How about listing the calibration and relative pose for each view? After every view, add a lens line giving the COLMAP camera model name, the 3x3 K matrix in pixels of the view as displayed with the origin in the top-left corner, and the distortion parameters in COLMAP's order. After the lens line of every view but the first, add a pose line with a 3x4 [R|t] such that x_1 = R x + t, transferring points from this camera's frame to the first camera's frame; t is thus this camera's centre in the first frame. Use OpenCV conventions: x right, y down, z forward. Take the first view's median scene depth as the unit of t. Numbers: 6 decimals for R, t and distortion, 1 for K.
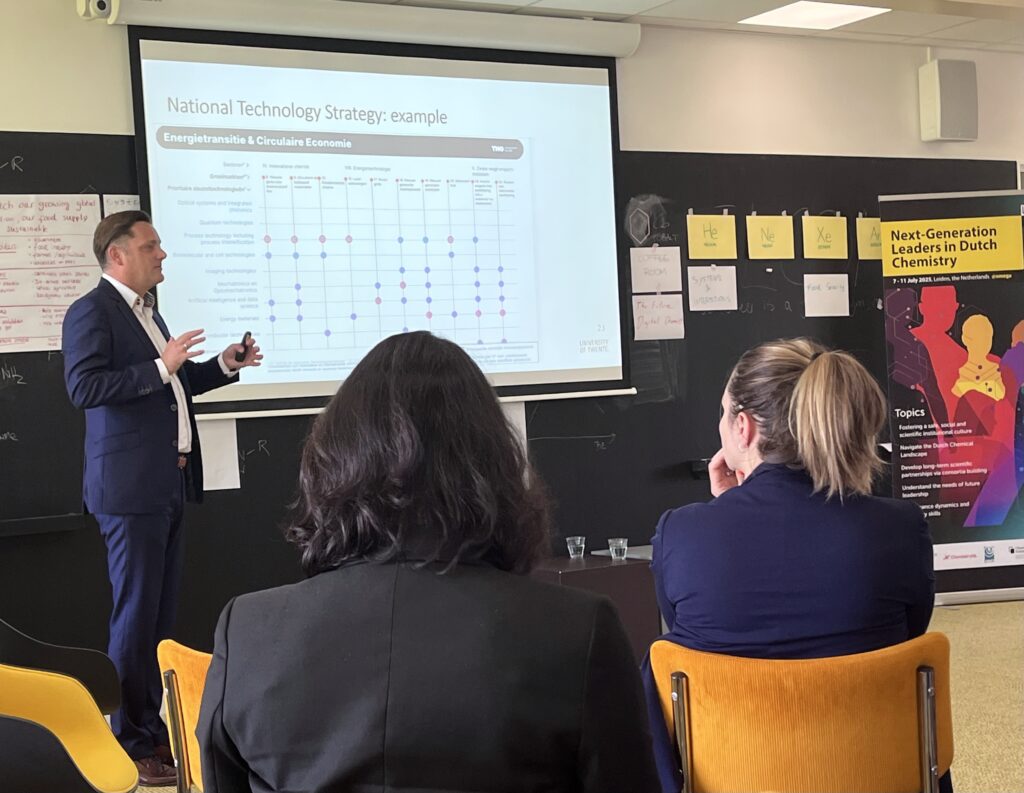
lens RADIAL K [[1845.3, 0, 477.3], [0, 1845.3, 490.4], [0, 0, 1]] dist [0.140039, 0.000000]
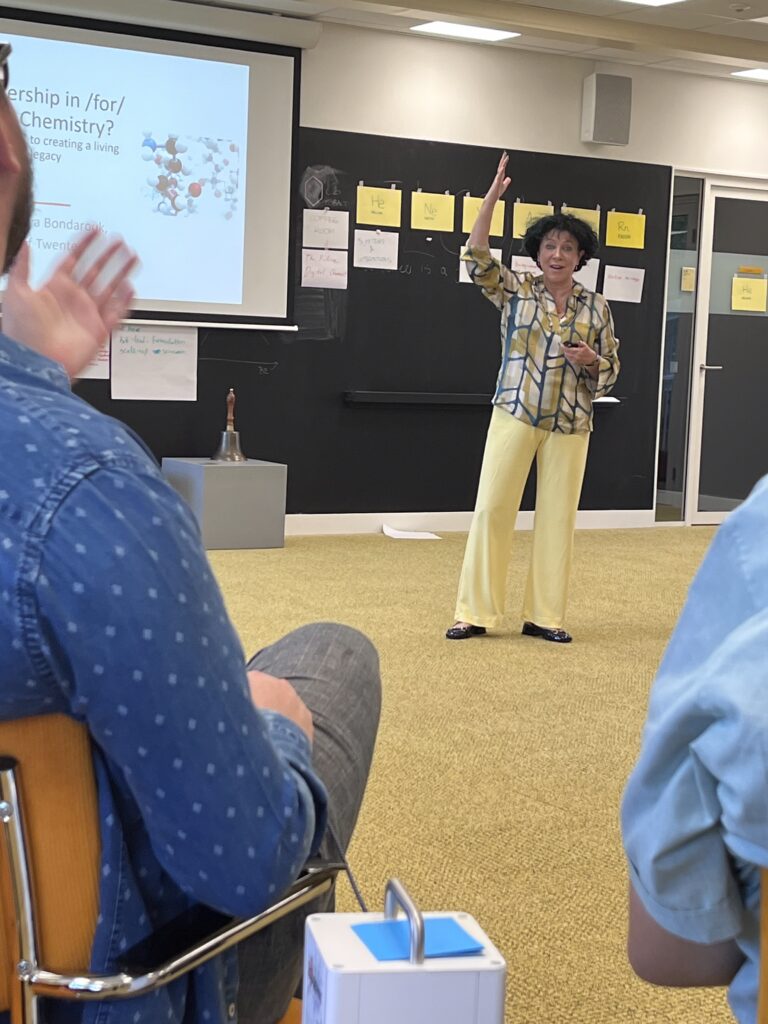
lens RADIAL K [[1926.6, 0, 378.8], [0, 1926.6, 508.4], [0, 0, 1]] dist [0.198787, 0.000000]
pose [[0.995445, 0.094155, -0.014937, 0.201922], [-0.093697, 0.995181, 0.028916, 0.026119], [0.017587, -0.027385, 0.999470, -0.314859]]
